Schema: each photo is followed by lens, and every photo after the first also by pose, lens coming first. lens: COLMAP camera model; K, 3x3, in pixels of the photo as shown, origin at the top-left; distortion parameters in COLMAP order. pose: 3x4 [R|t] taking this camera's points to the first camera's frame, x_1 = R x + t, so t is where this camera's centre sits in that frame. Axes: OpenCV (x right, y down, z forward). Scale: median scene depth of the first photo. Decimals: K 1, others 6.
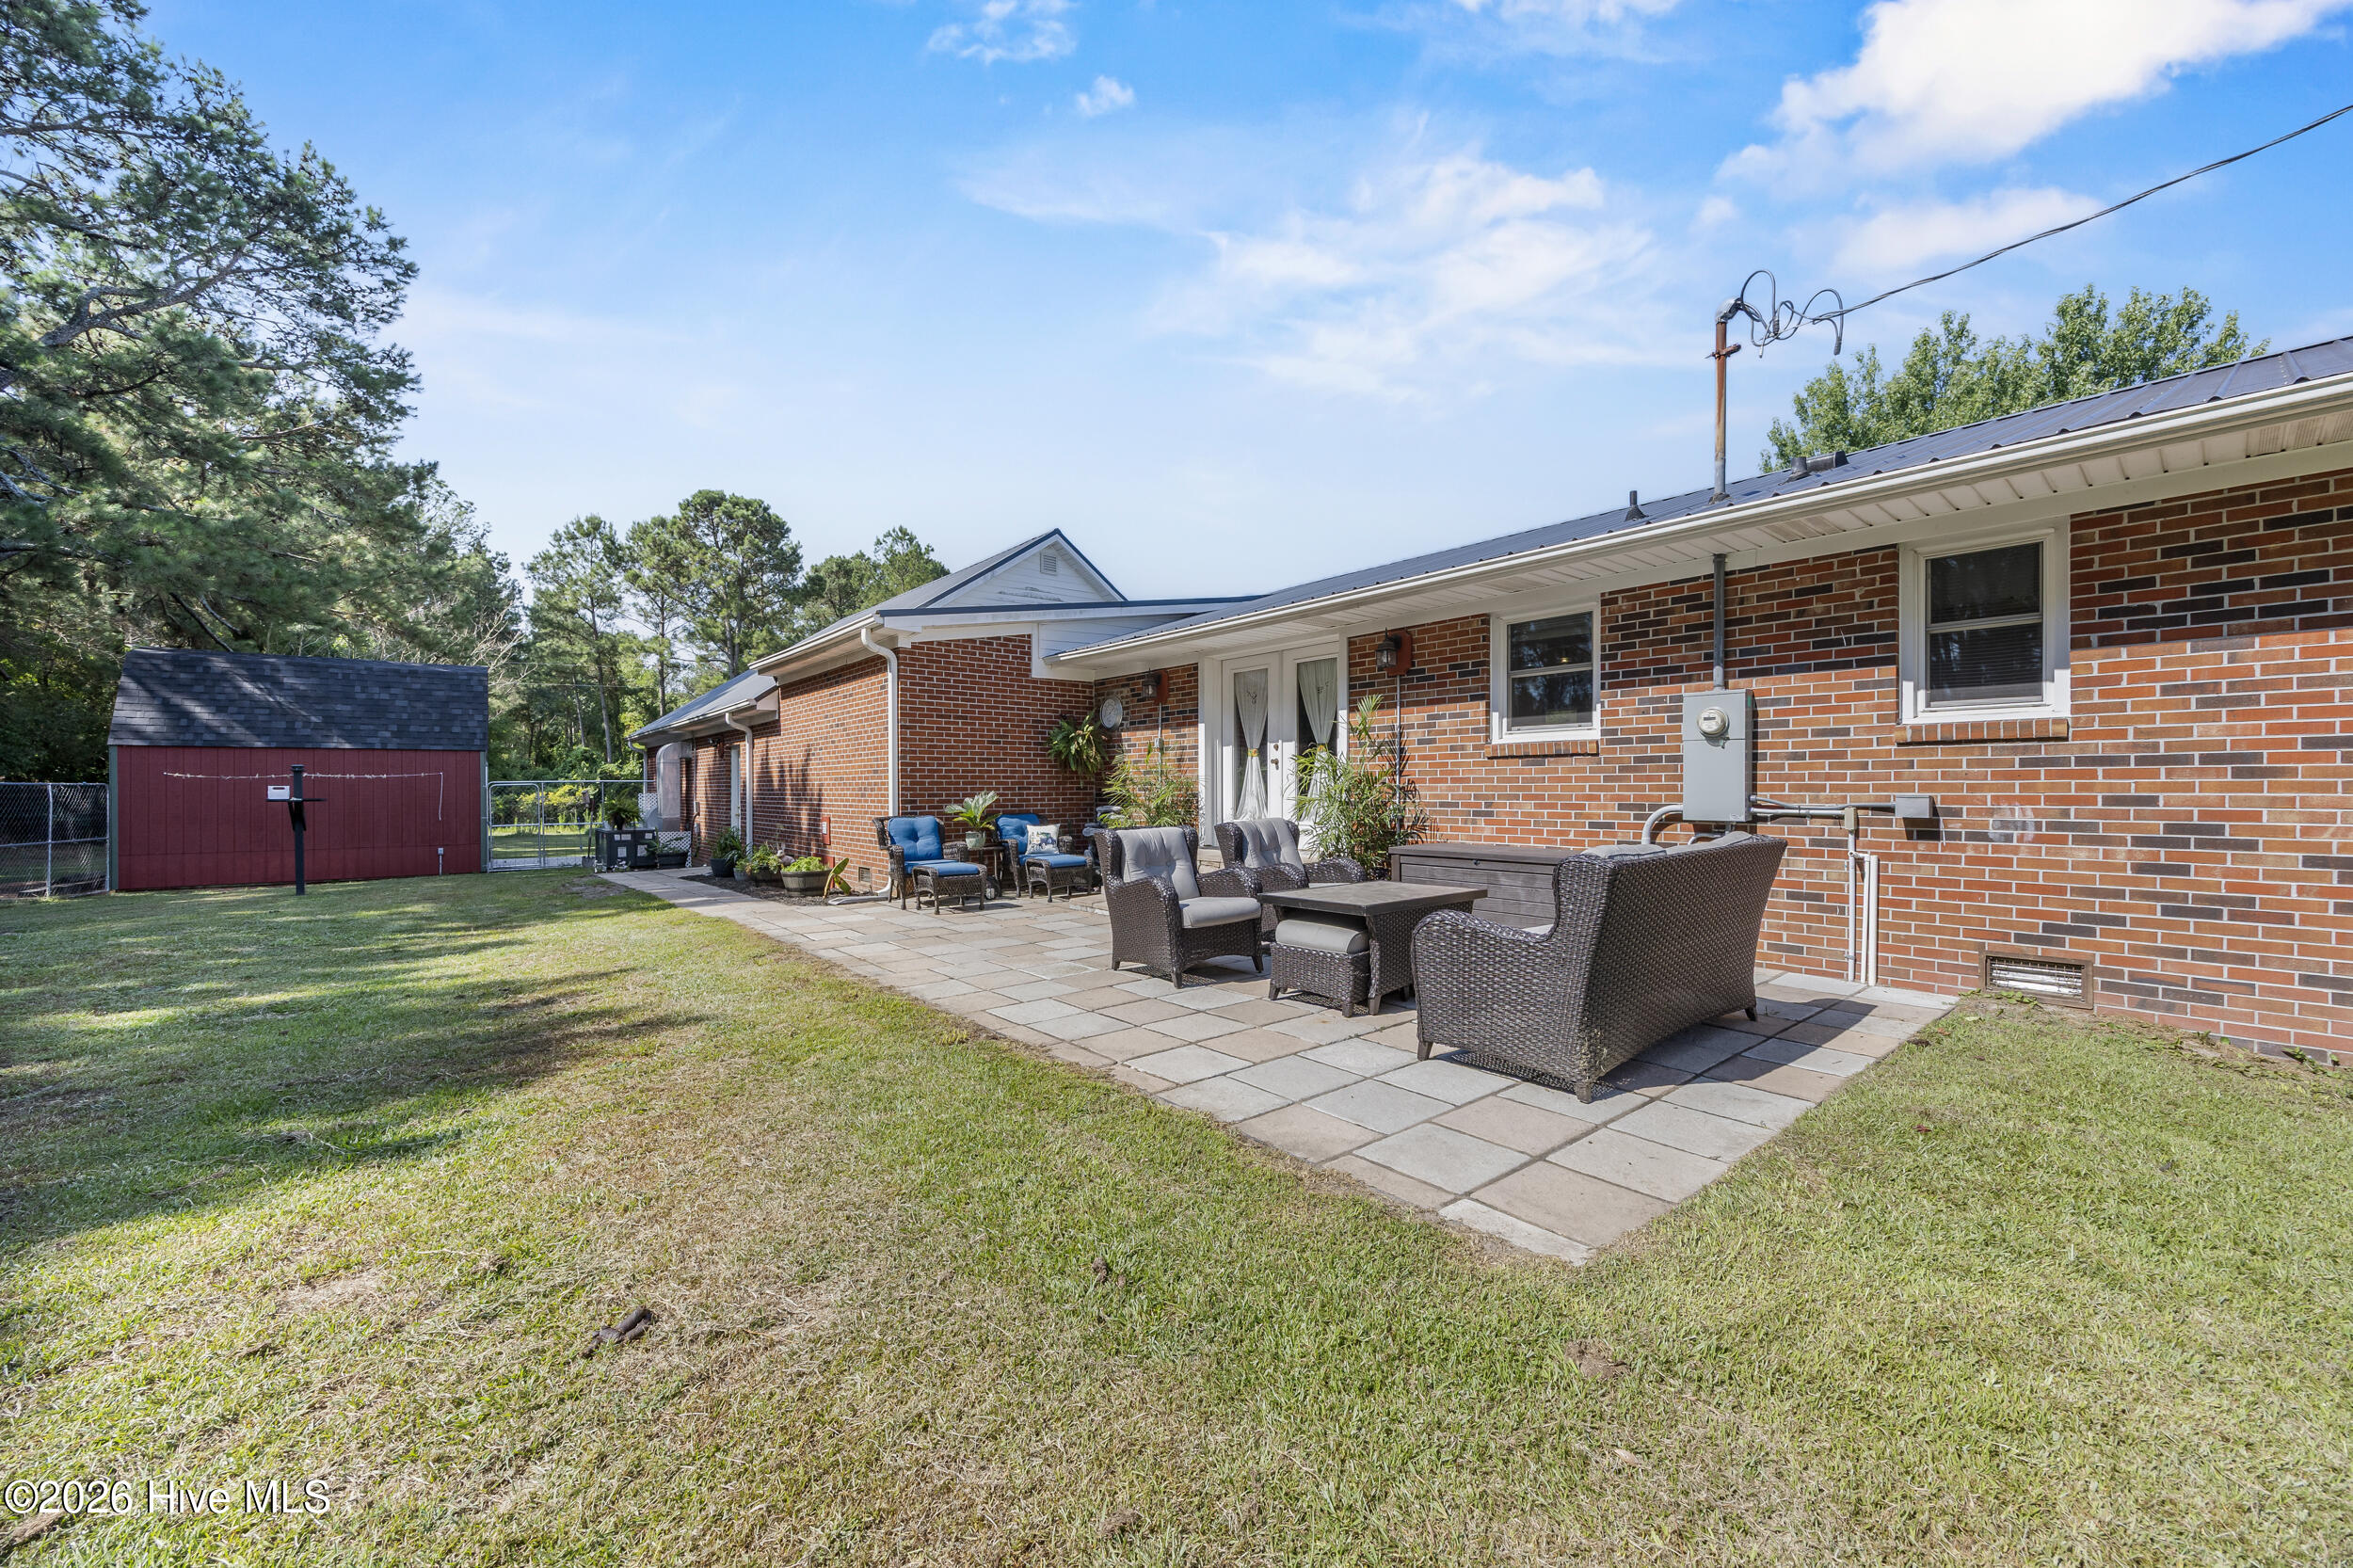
lens RADIAL K [[912.2, 0, 1151.7], [0, 912.2, 779.4], [0, 0, 1]] dist [0.003202, 0.000095]
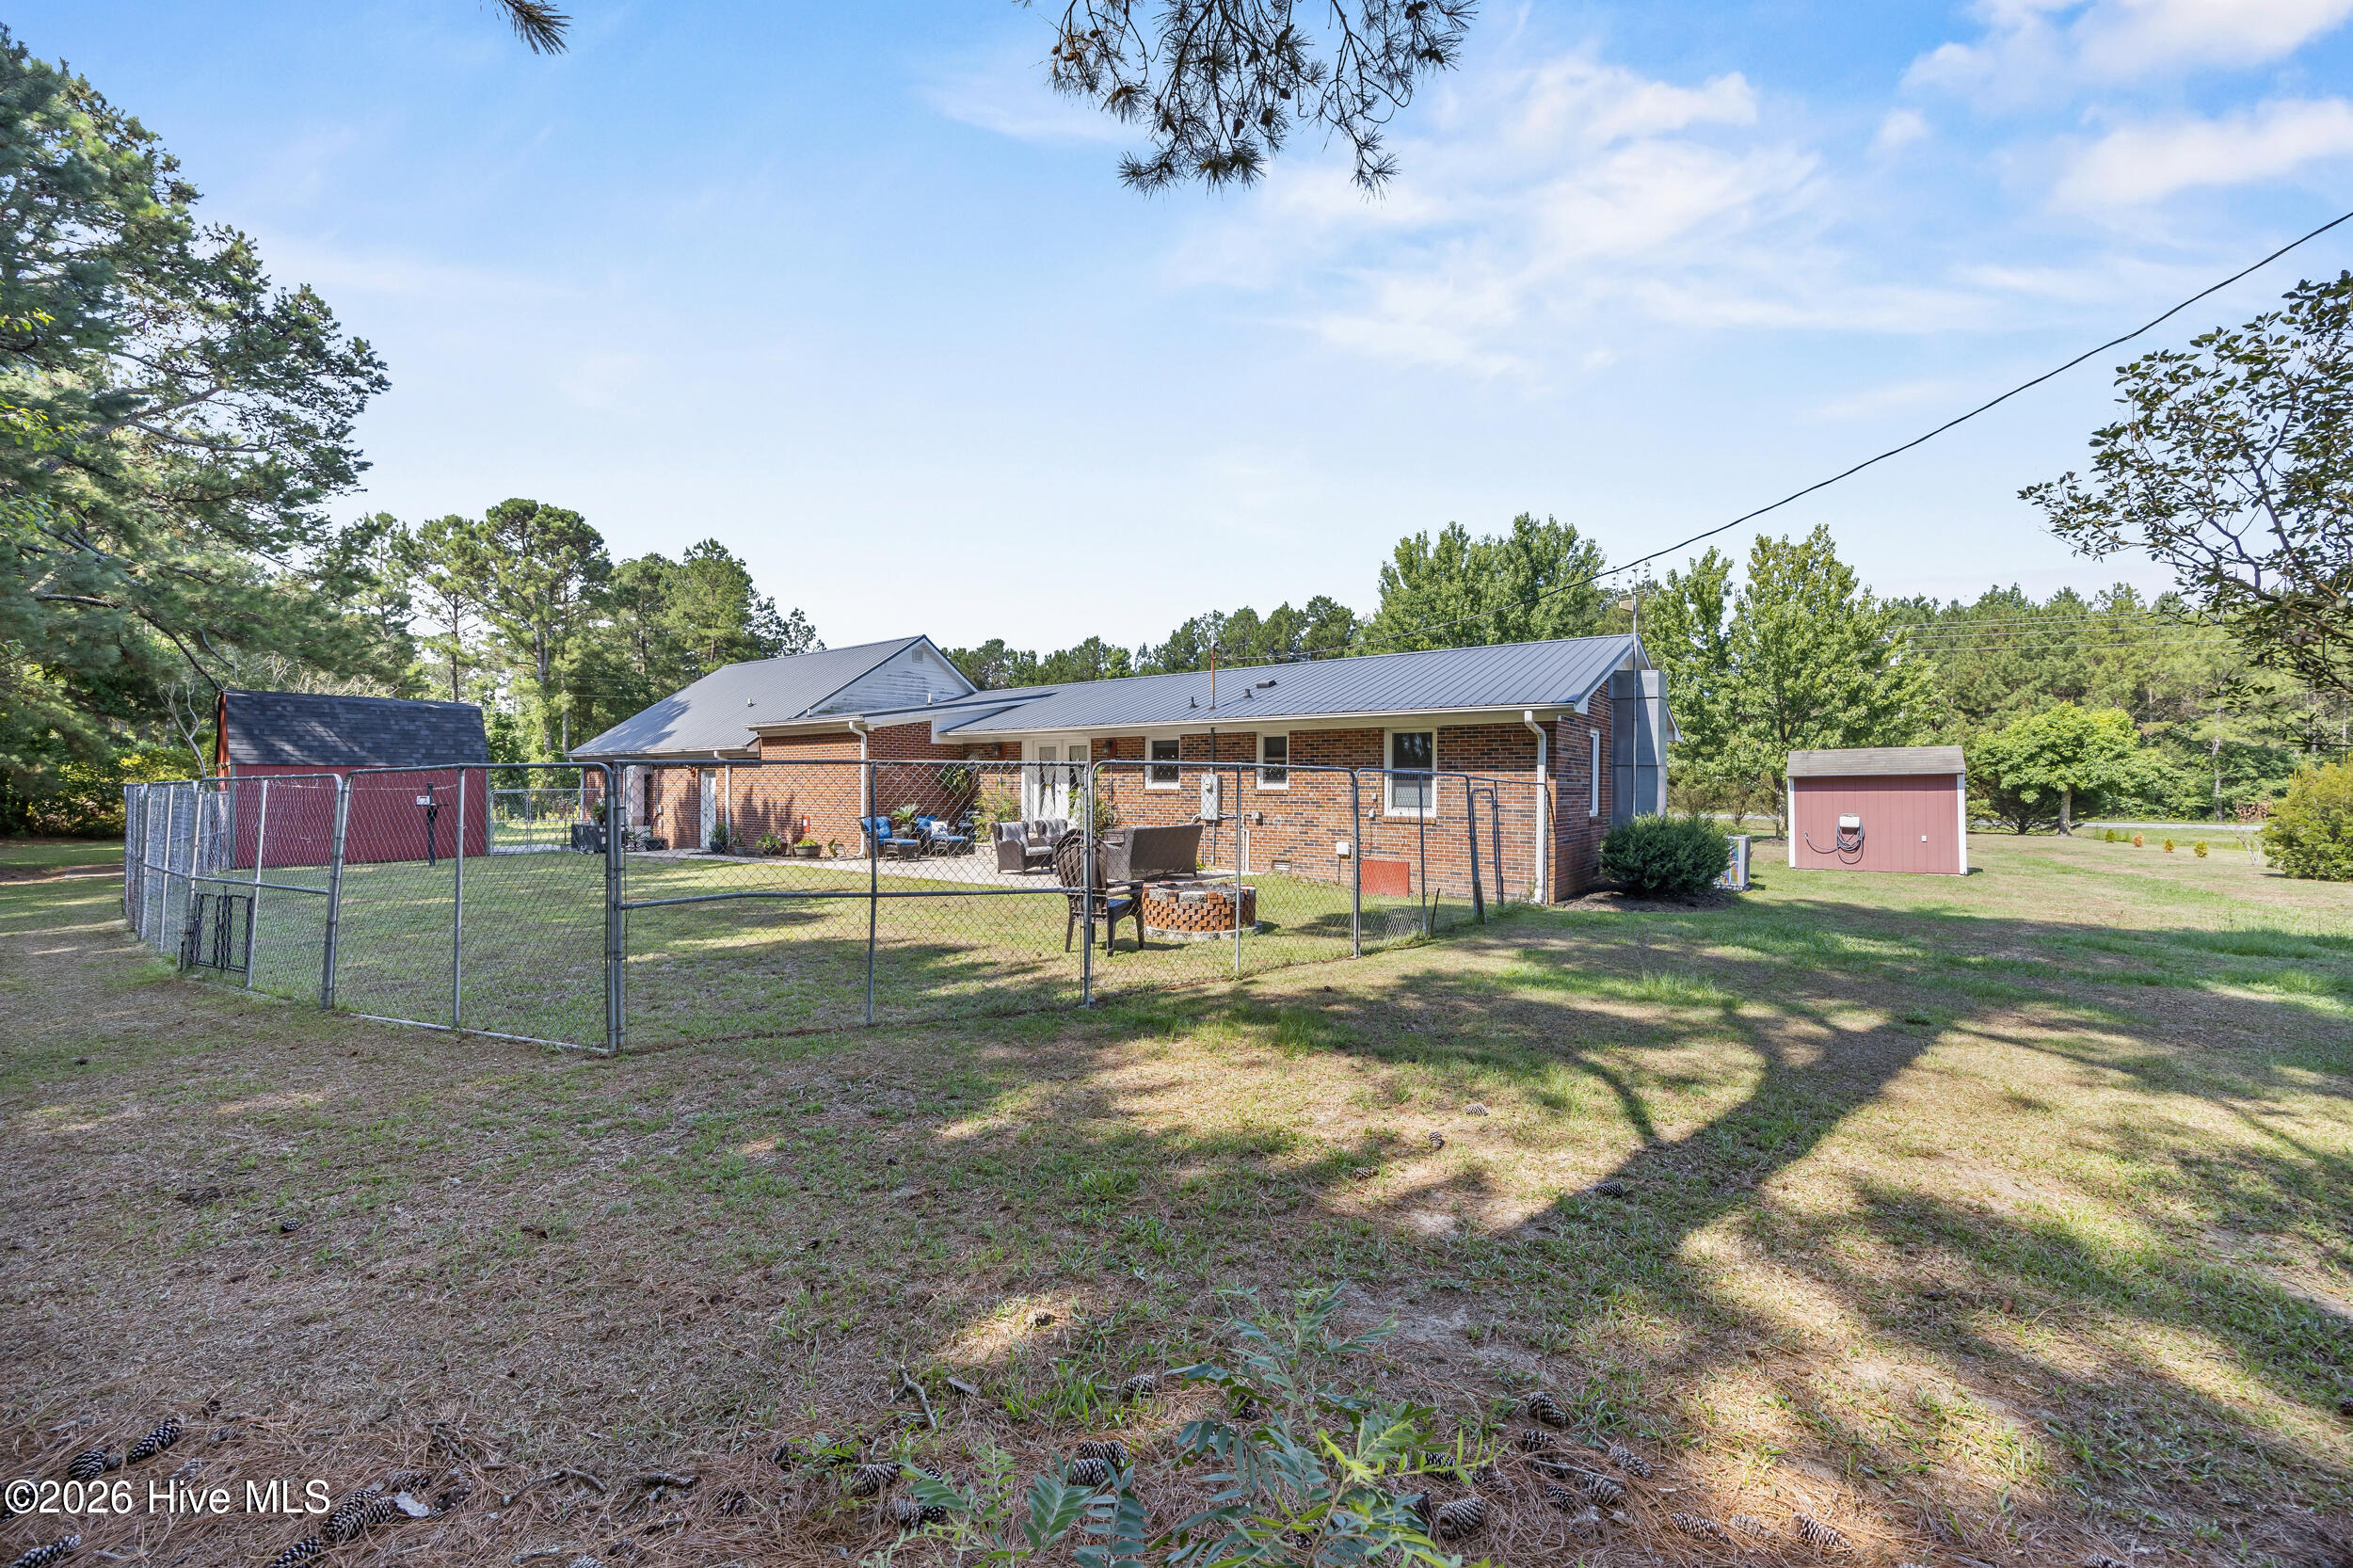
lens RADIAL K [[912.2, 0, 1163.9], [0, 912.2, 773.7], [0, 0, 1]] dist [0.003202, 0.000095]
pose [[0.970183, 0.012108, 0.242072, -0.131720], [-0.011423, 0.999926, -0.004235, -0.050234], [-0.242105, 0.001343, 0.970249, -1.037792]]
